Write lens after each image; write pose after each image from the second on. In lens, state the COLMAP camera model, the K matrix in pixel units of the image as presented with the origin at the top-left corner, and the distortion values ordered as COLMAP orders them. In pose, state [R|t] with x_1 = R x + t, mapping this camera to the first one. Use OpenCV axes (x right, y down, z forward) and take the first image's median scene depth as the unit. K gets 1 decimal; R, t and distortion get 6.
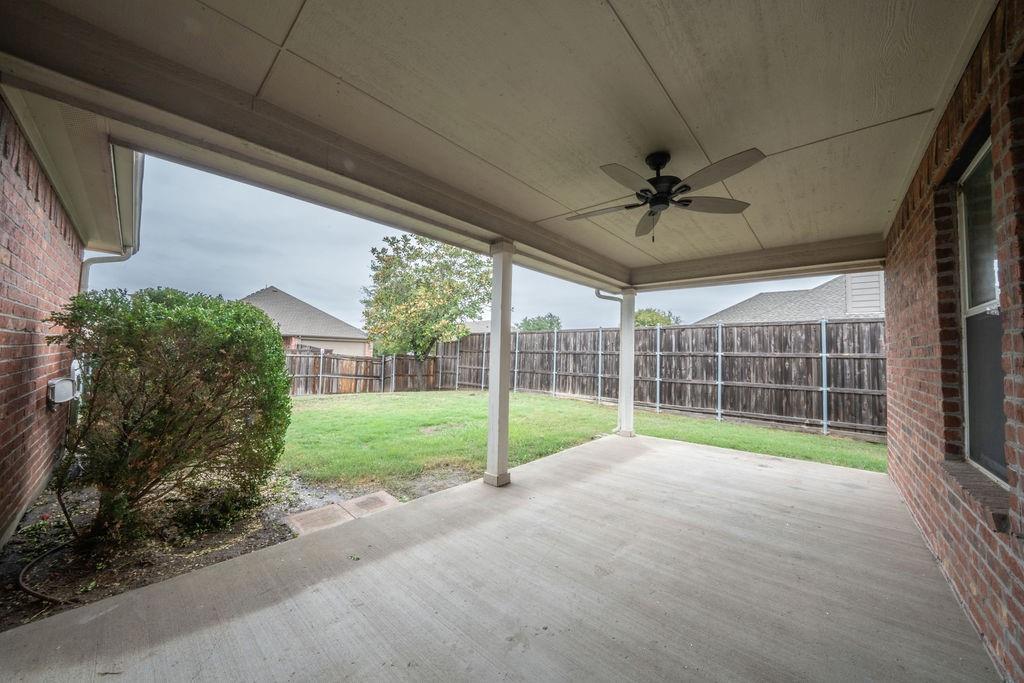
lens RADIAL K [[348.5, 0, 512.5], [0, 348.5, 342.3], [0, 0, 1]] dist [-0.001229, -0.000086]
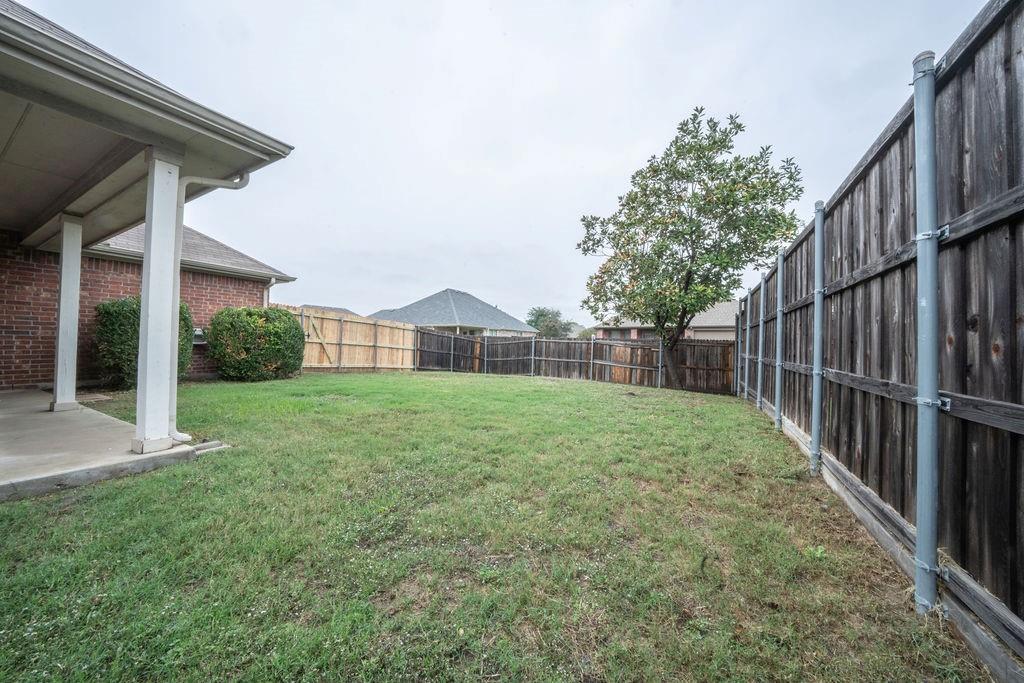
lens RADIAL K [[348.5, 0, 512.6], [0, 348.5, 341.3], [0, 0, 1]] dist [-0.001229, -0.000086]
pose [[0.221706, -0.031211, -0.974614, 0.484121], [0.027944, 0.999280, -0.025644, 0.072842], [0.974713, -0.021549, 0.222418, 0.723121]]
